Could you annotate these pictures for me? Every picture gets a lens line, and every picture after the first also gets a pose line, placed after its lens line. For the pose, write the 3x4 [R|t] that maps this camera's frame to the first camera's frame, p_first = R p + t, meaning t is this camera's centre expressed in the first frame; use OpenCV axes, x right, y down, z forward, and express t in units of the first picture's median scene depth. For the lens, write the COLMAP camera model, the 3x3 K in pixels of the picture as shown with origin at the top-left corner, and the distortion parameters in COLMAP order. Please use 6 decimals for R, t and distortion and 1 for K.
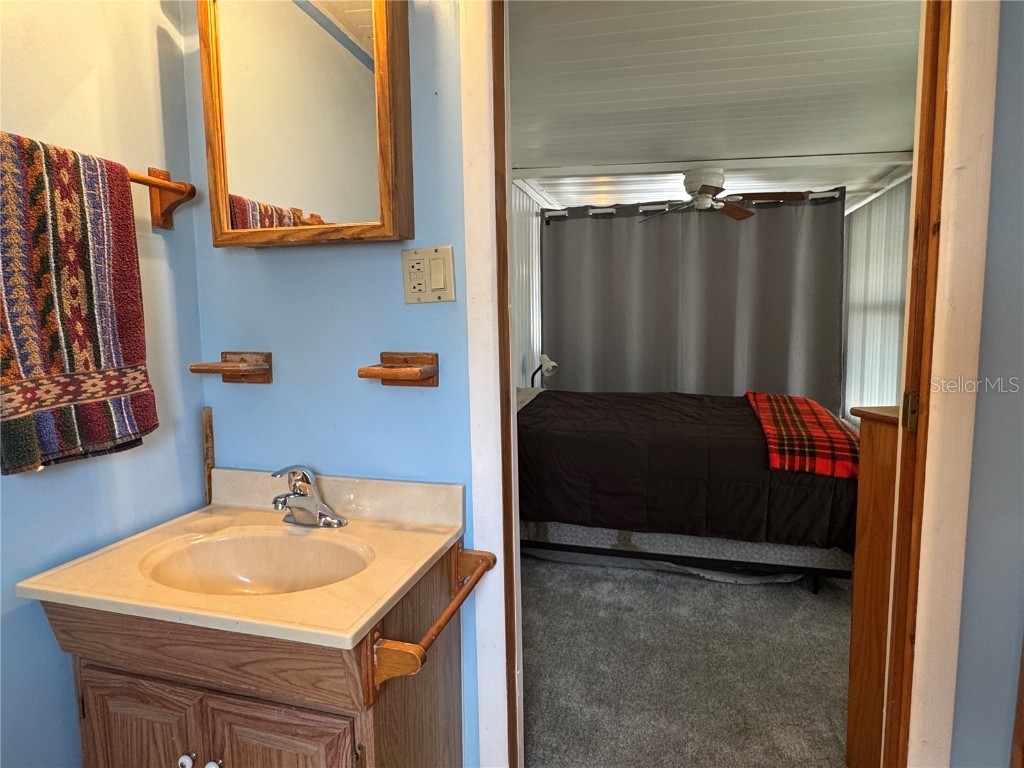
lens RADIAL K [[595.7, 0, 512.0], [0, 595.7, 384.0], [0, 0, 1]] dist [0.041986, 0.000813]
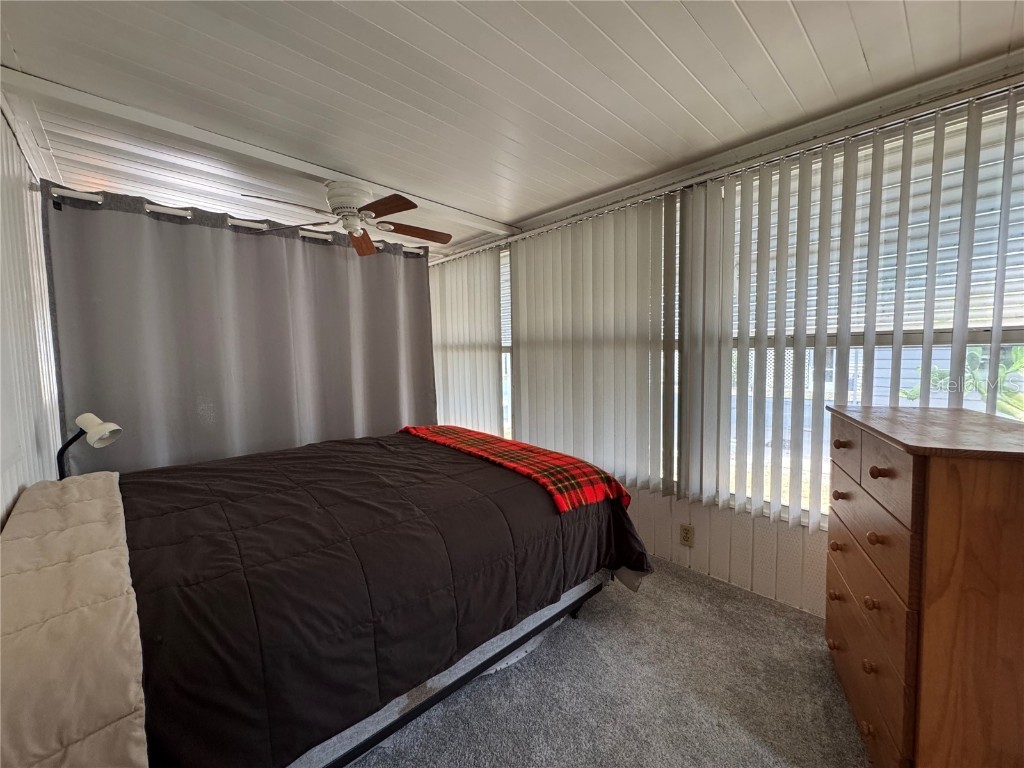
lens RADIAL K [[418.9, 0, 512.0], [0, 418.9, 384.0], [0, 0, 1]] dist [0.000513, -0.000162]
pose [[0.537093, -0.056225, 0.841647, -0.072324], [0.103700, 0.994609, 0.000268, -0.034708], [-0.837125, 0.087135, 0.540028, 0.407888]]
